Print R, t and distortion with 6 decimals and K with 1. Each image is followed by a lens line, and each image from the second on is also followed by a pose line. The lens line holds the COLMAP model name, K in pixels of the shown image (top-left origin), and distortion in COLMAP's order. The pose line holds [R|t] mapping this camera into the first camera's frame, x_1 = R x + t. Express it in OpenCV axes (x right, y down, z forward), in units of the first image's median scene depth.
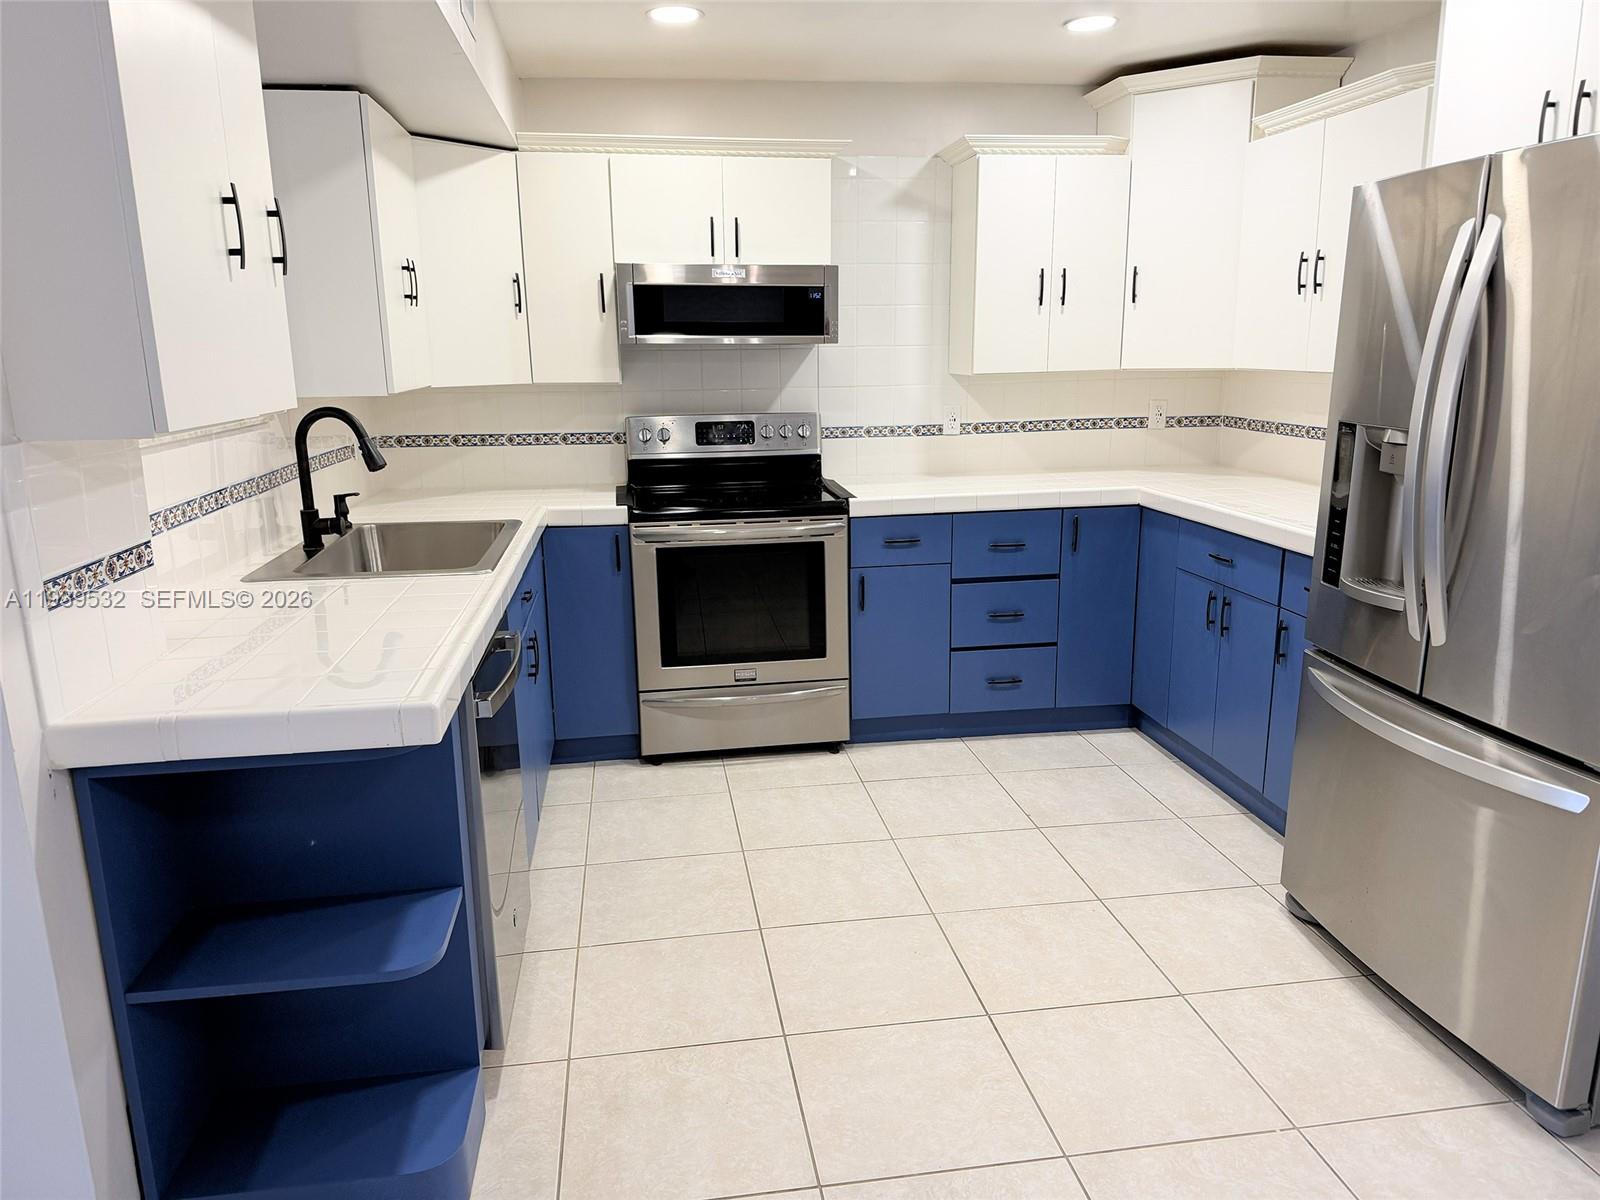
lens RADIAL K [[1113.2, 0, 800.9], [0, 1113.2, 603.9], [0, 0, 1]] dist [0.038807, -0.038582]
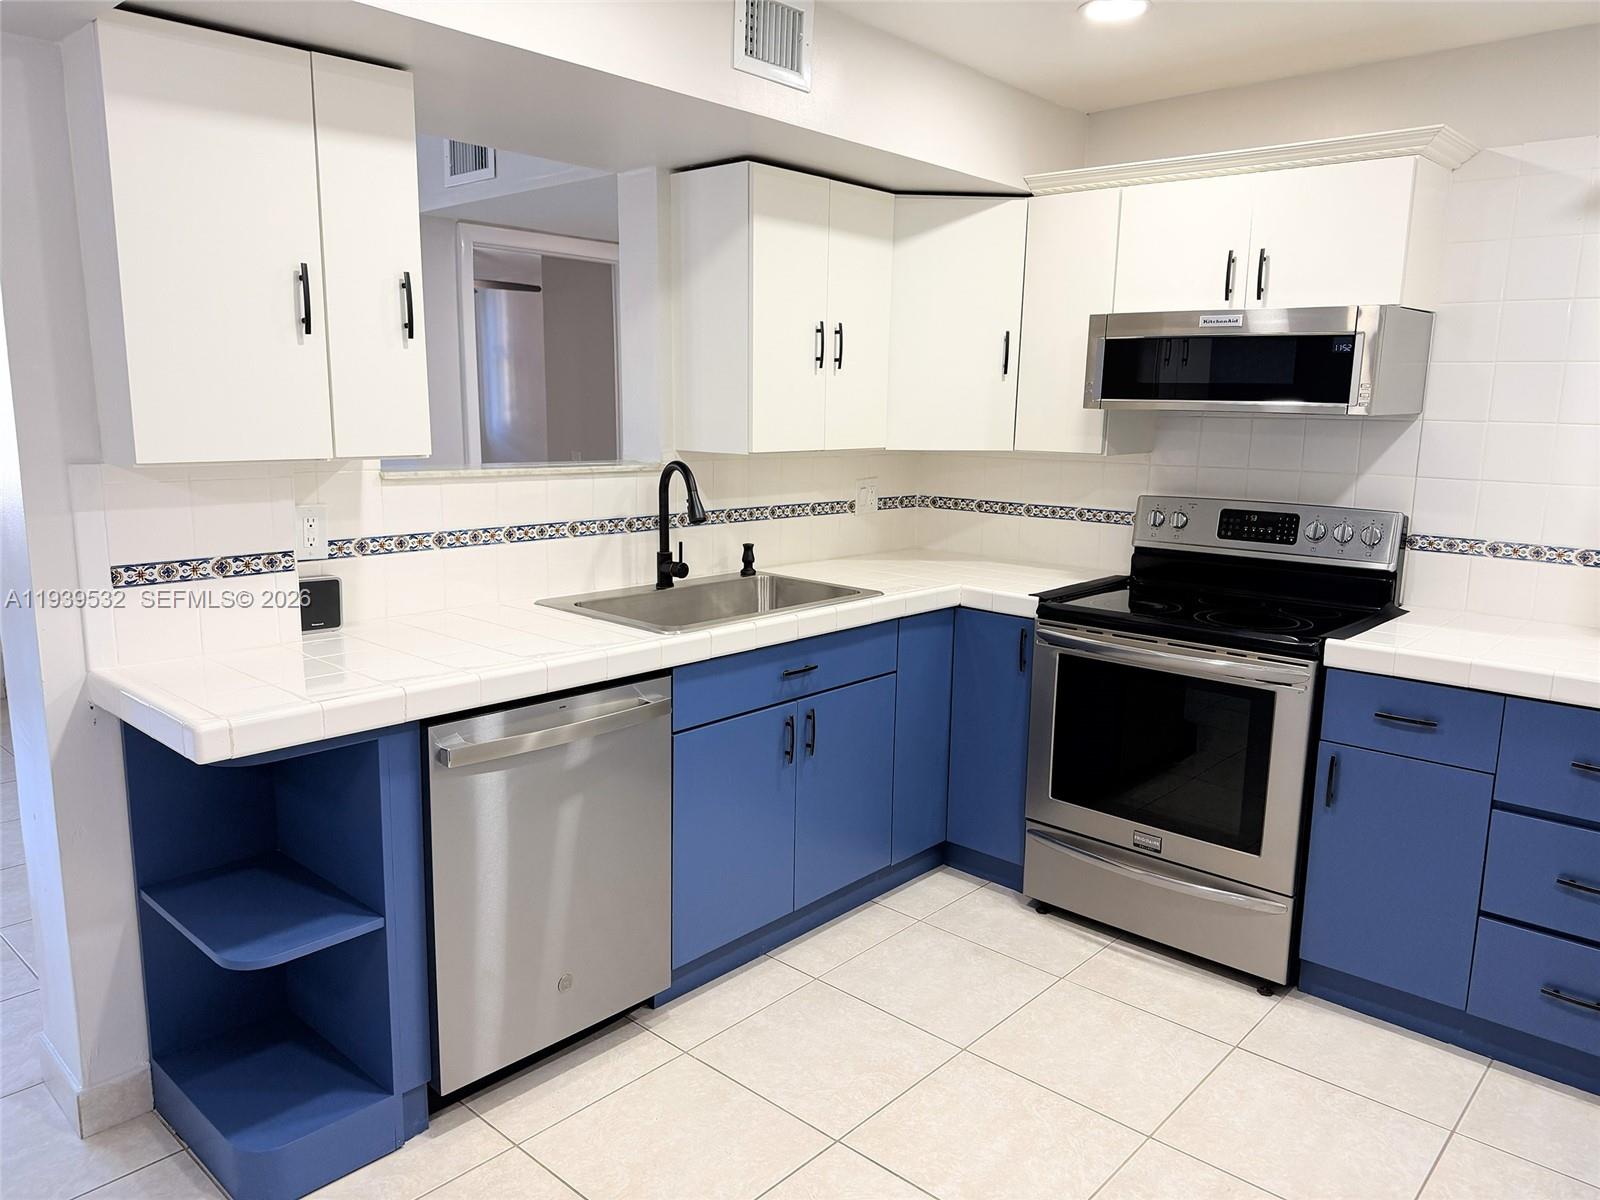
lens RADIAL K [[1113.2, 0, 785.0], [0, 1113.2, 592.2], [0, 0, 1]] dist [0.038807, -0.038582]
pose [[0.621427, 0.151572, -0.768671, 0.356214], [-0.197497, 0.979730, 0.033525, -0.078885], [0.758171, 0.130977, 0.638766, 0.300649]]
